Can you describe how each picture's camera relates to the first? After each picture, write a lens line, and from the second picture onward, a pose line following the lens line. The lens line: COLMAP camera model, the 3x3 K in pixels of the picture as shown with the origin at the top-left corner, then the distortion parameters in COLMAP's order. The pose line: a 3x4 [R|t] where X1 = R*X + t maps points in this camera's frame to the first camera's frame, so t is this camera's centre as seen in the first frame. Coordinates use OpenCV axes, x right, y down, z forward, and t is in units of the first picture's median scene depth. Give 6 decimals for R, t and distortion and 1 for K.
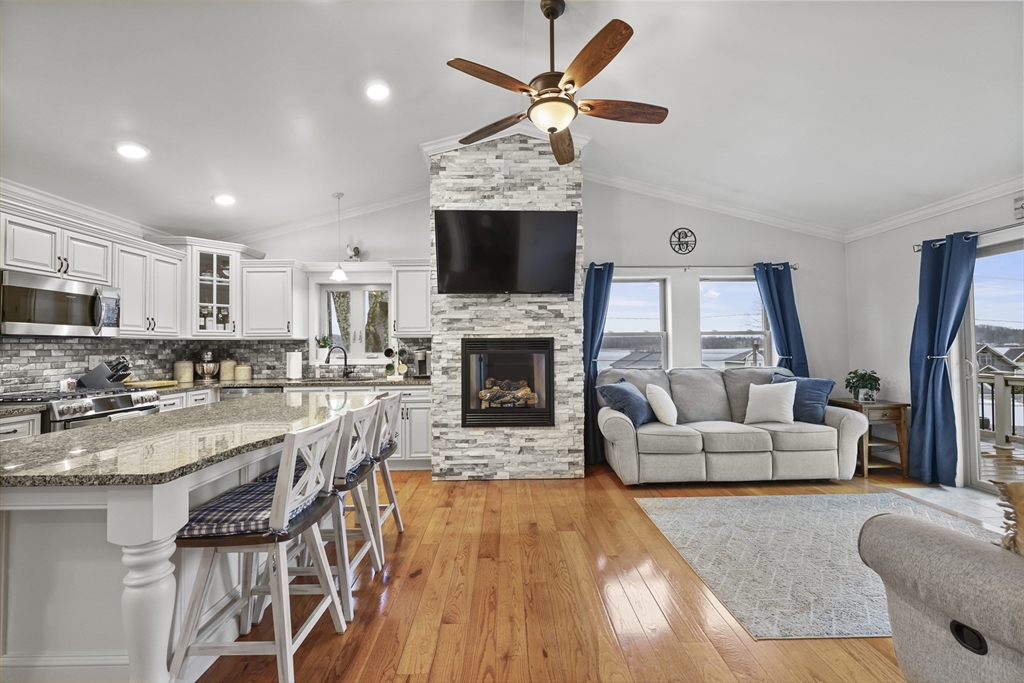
lens RADIAL K [[407.5, 0, 511.1], [0, 407.5, 329.9], [0, 0, 1]] dist [-0.000201, 0.000100]
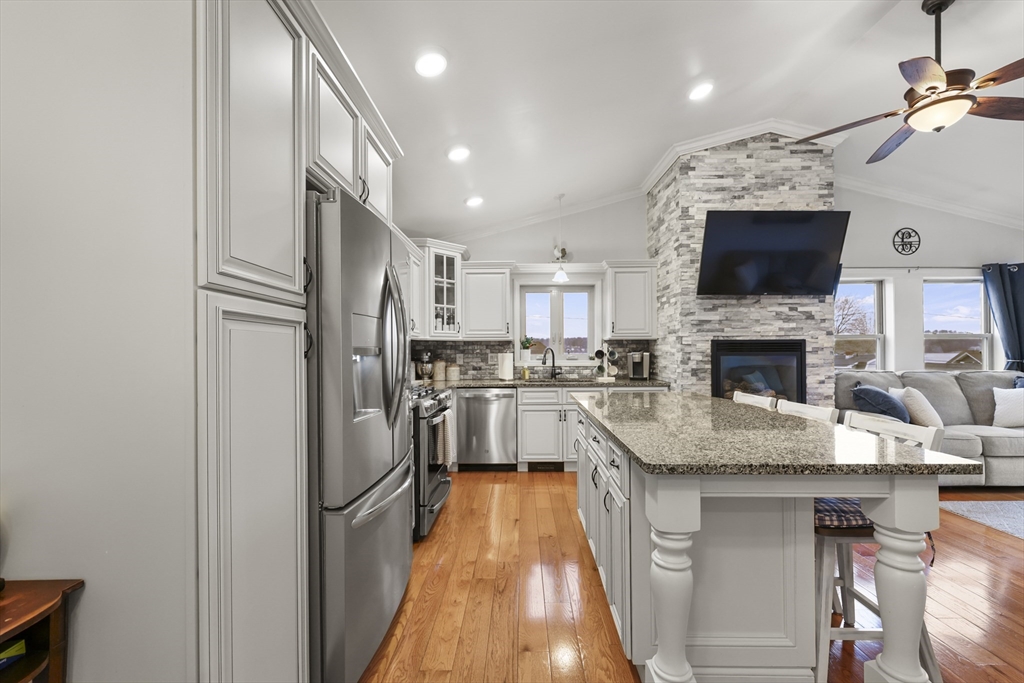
lens RADIAL K [[414.5, 0, 513.7], [0, 414.5, 340.0], [0, 0, 1]] dist [-0.000154, 0.000007]
pose [[0.999593, 0.003988, -0.028249, -0.571042], [-0.003510, 0.999850, 0.016934, 0.005484], [0.028312, -0.016828, 0.999457, -0.026762]]
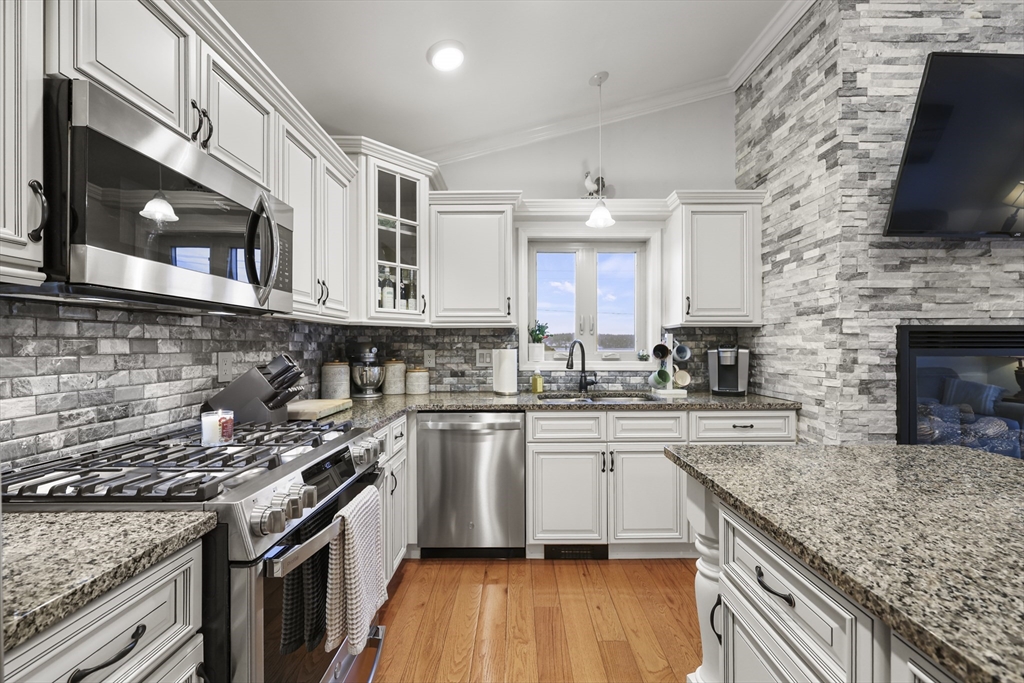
lens RADIAL K [[413.9, 0, 514.0], [0, 413.9, 337.5], [0, 0, 1]] dist [-0.000434, -0.000113]
pose [[0.999845, 0.008151, -0.015603, -0.601112], [-0.007811, 0.999734, 0.021697, 0.028132], [0.015775, -0.021572, 0.999643, 0.456024]]
